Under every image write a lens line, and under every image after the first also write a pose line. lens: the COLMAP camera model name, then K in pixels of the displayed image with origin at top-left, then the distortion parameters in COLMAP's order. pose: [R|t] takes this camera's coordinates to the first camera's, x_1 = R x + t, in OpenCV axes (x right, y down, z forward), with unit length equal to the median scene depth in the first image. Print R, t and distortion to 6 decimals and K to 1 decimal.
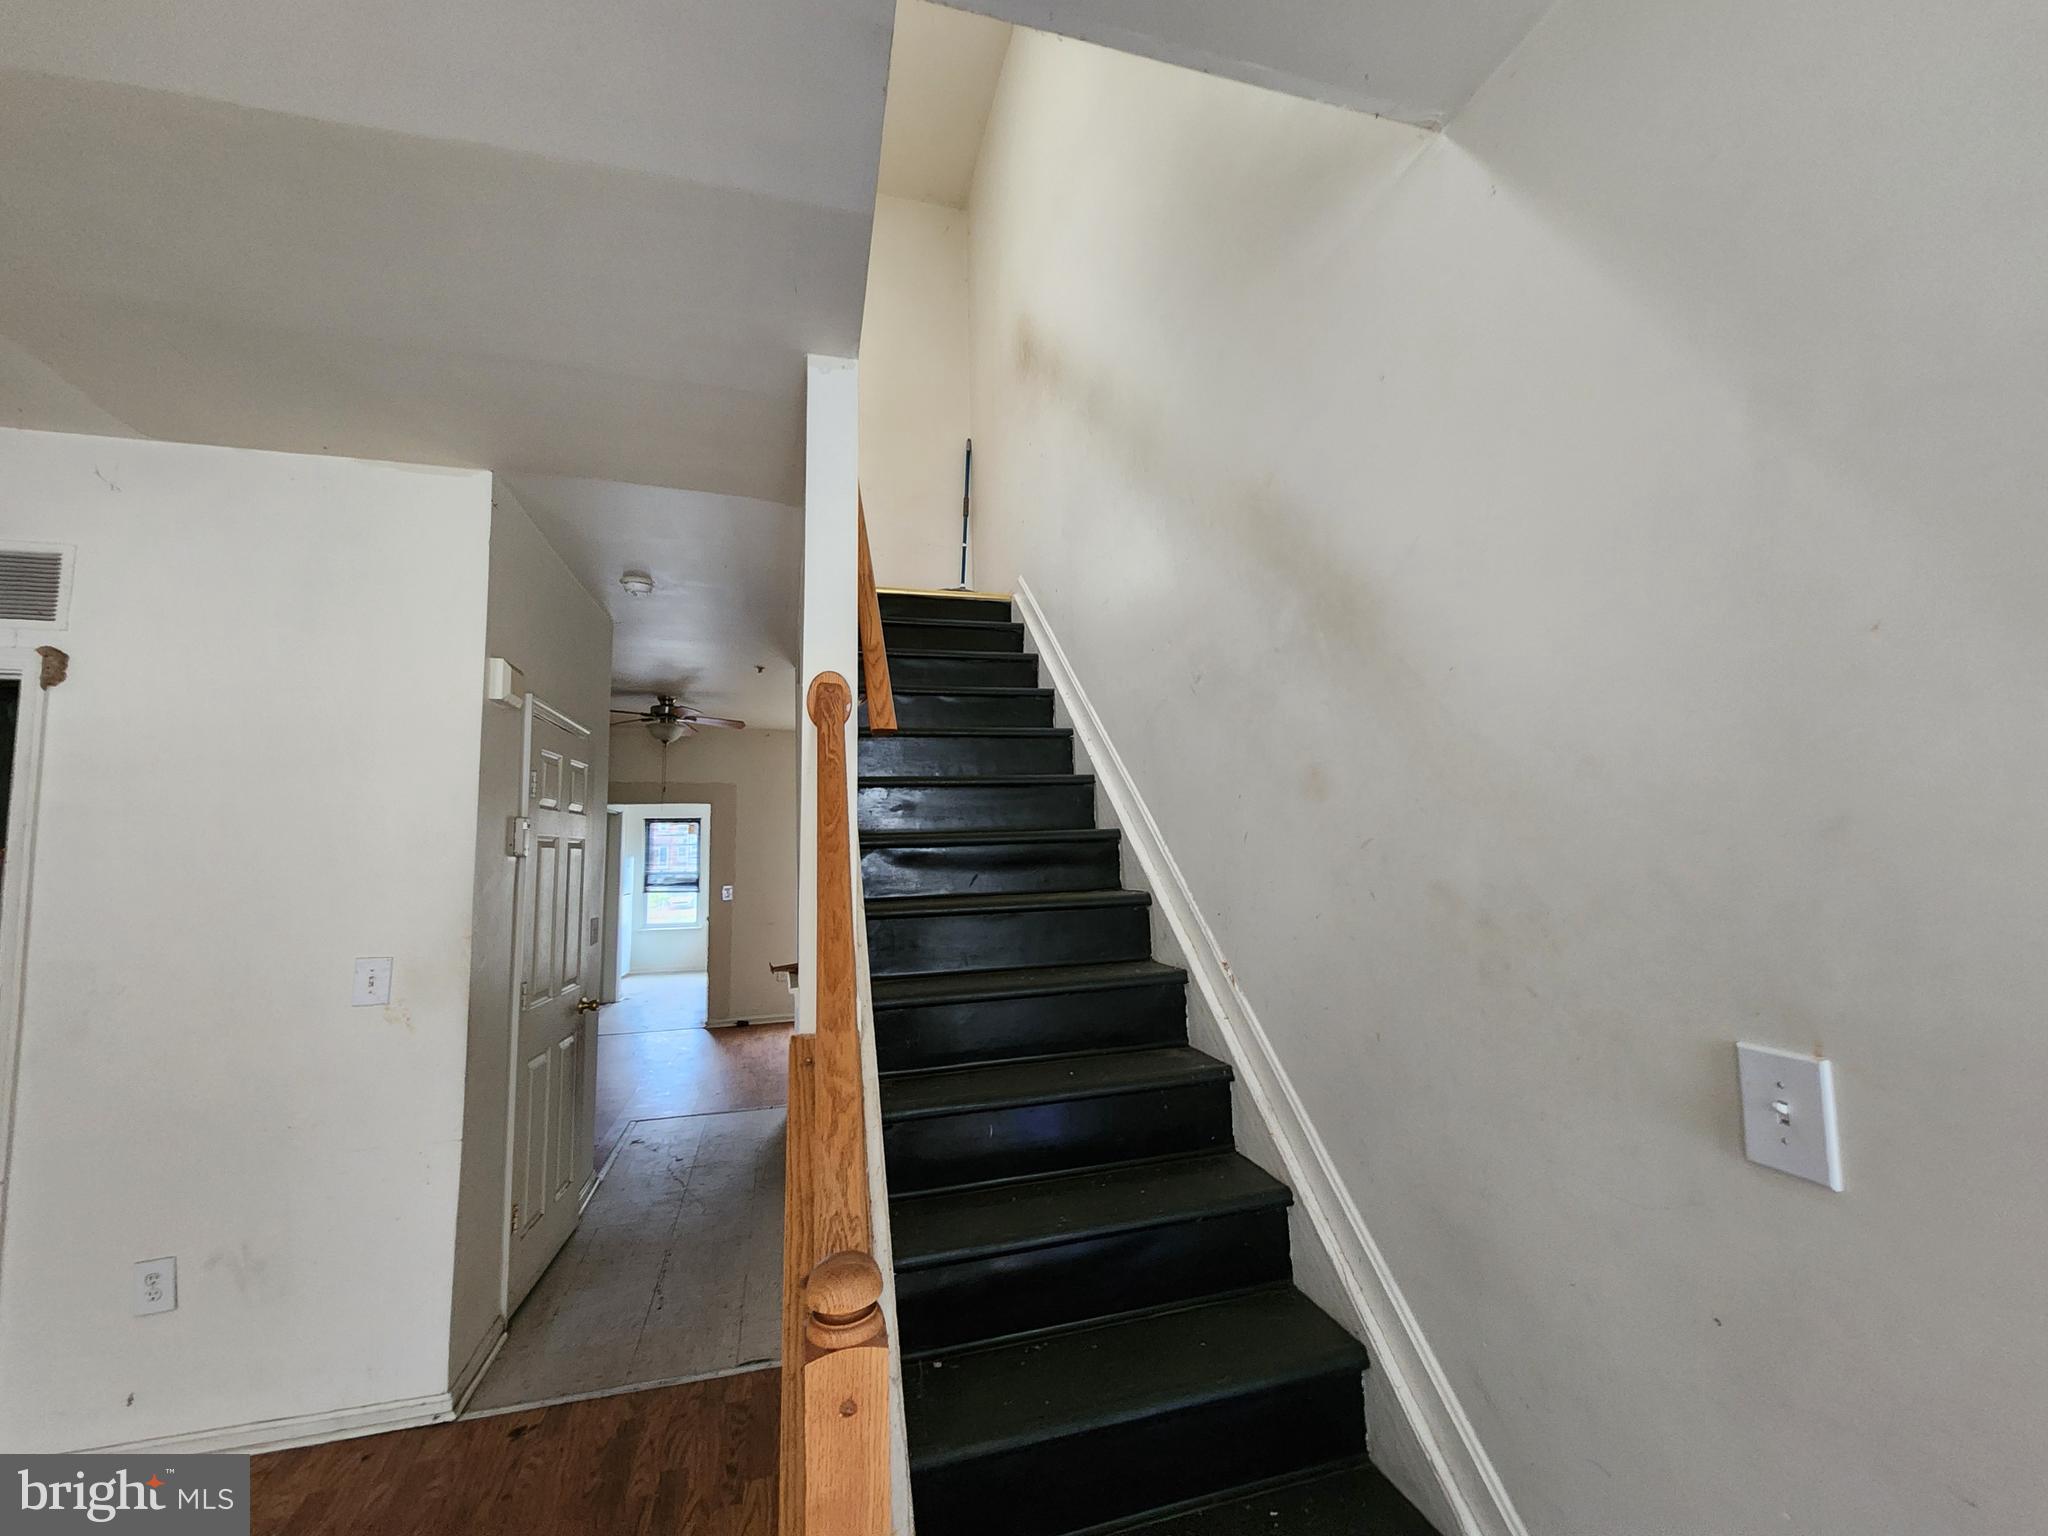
lens RADIAL K [[825.7, 0, 1041.2], [0, 825.7, 773.2], [0, 0, 1]] dist [-0.002835, -0.000618]
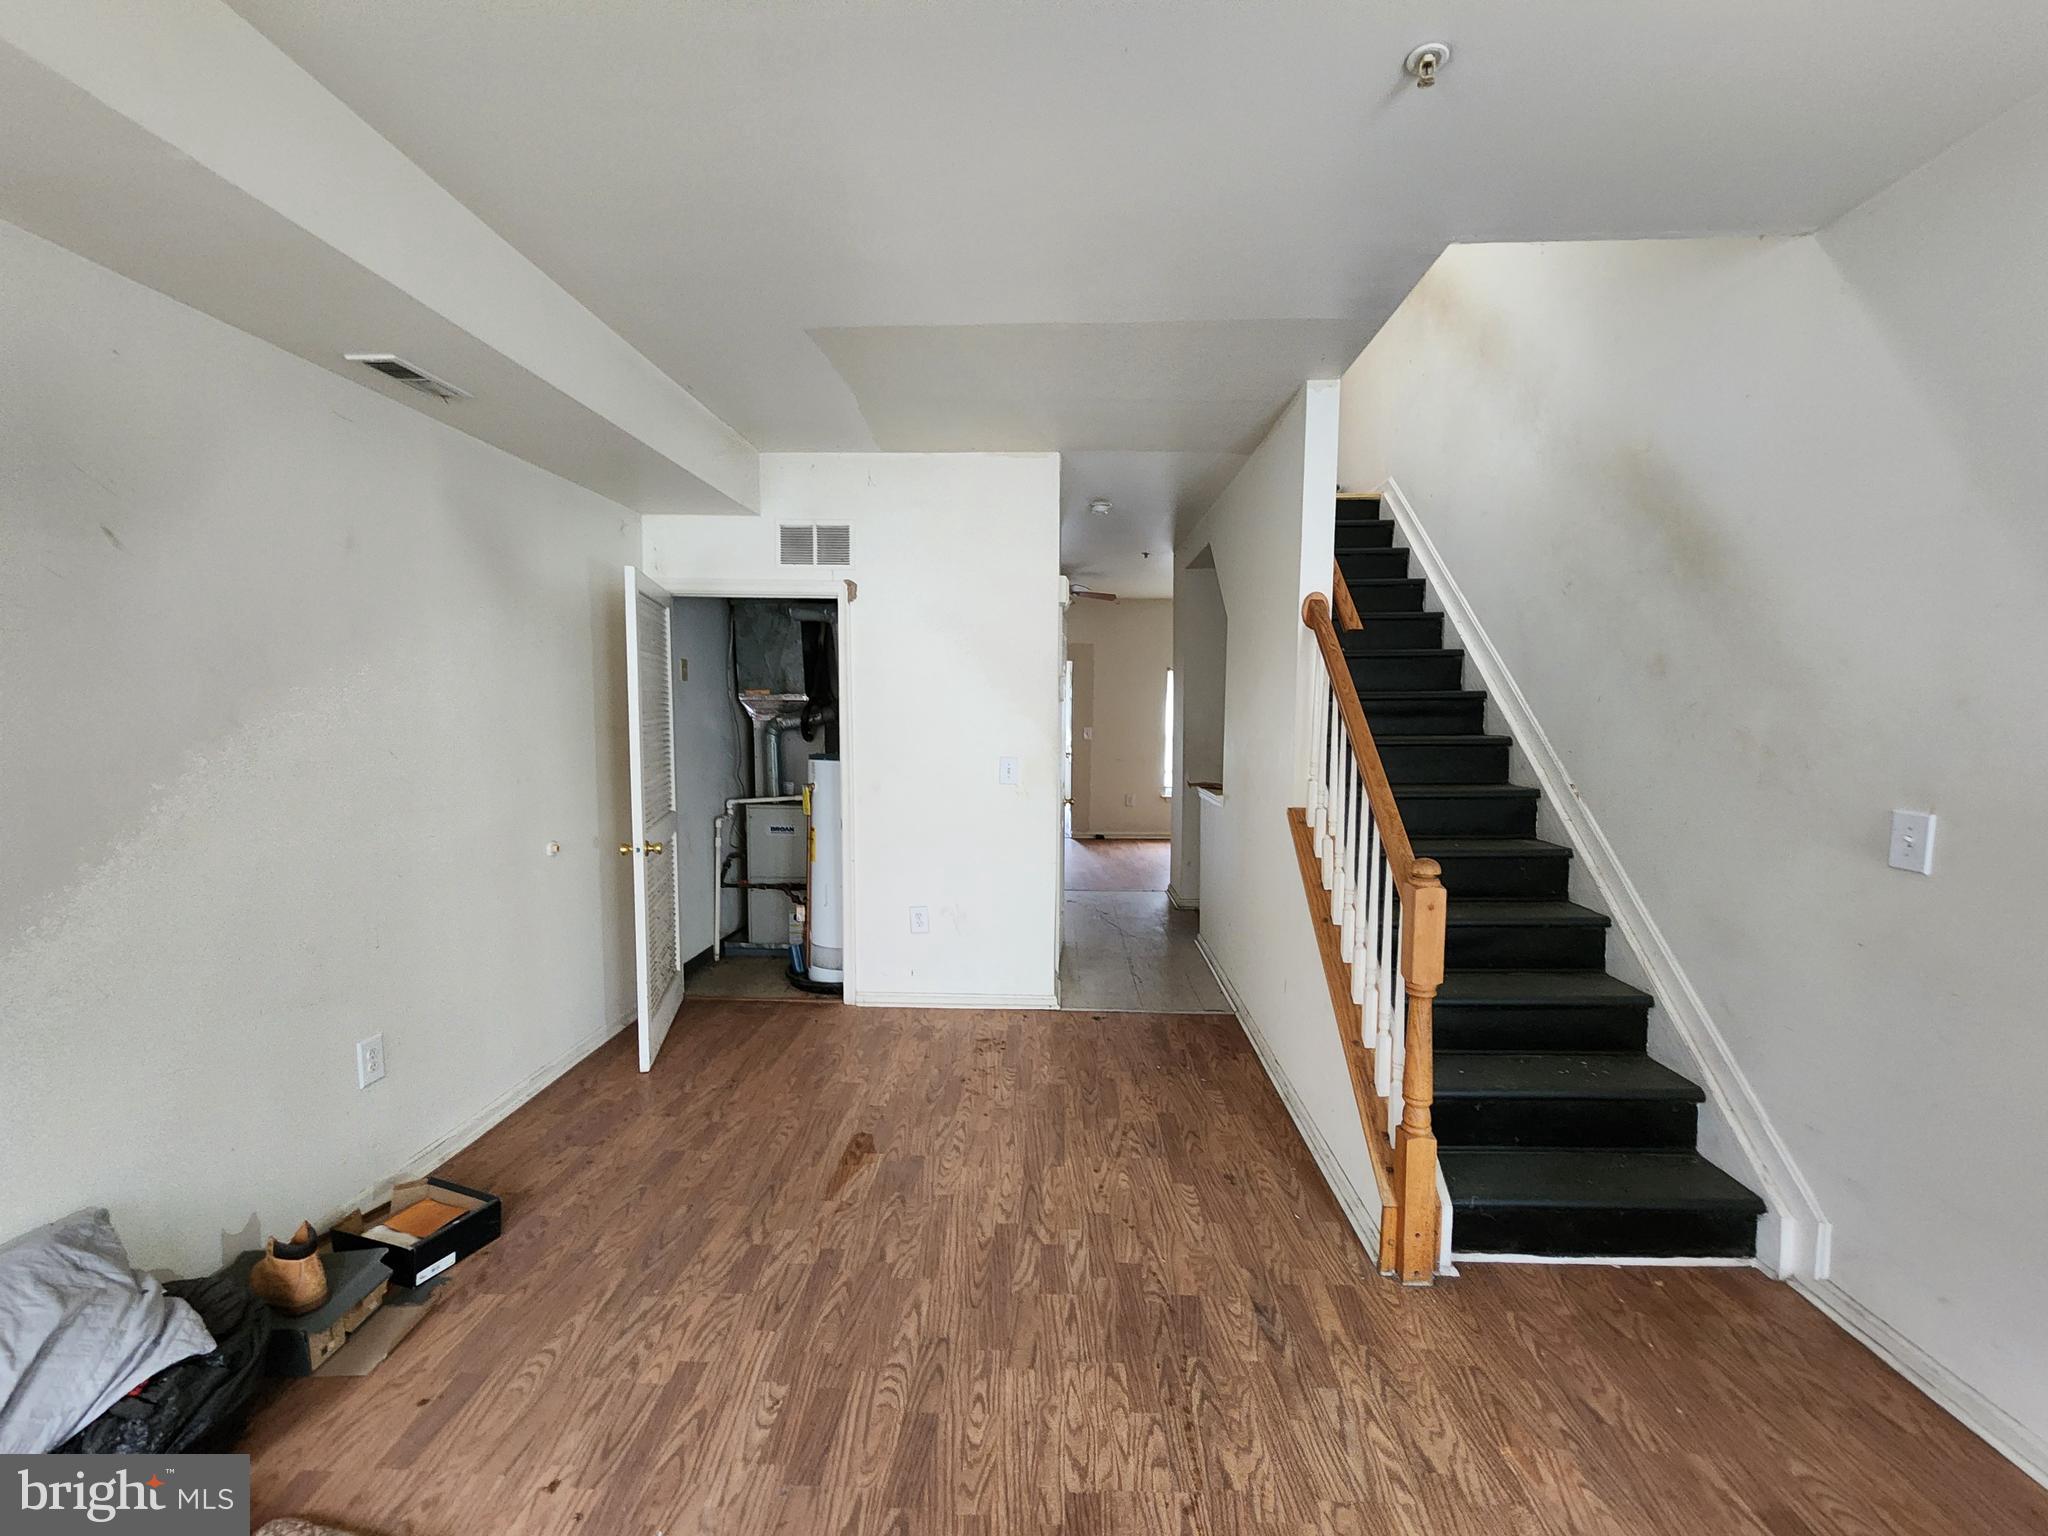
lens RADIAL K [[825.7, 0, 1041.2], [0, 825.7, 773.2], [0, 0, 1]] dist [-0.002835, -0.000618]
pose [[0.951564, 0.050035, -0.303352, -0.230662], [0.004630, 0.984225, 0.176863, -0.054211], [0.307416, -0.169701, 0.936321, -0.659996]]
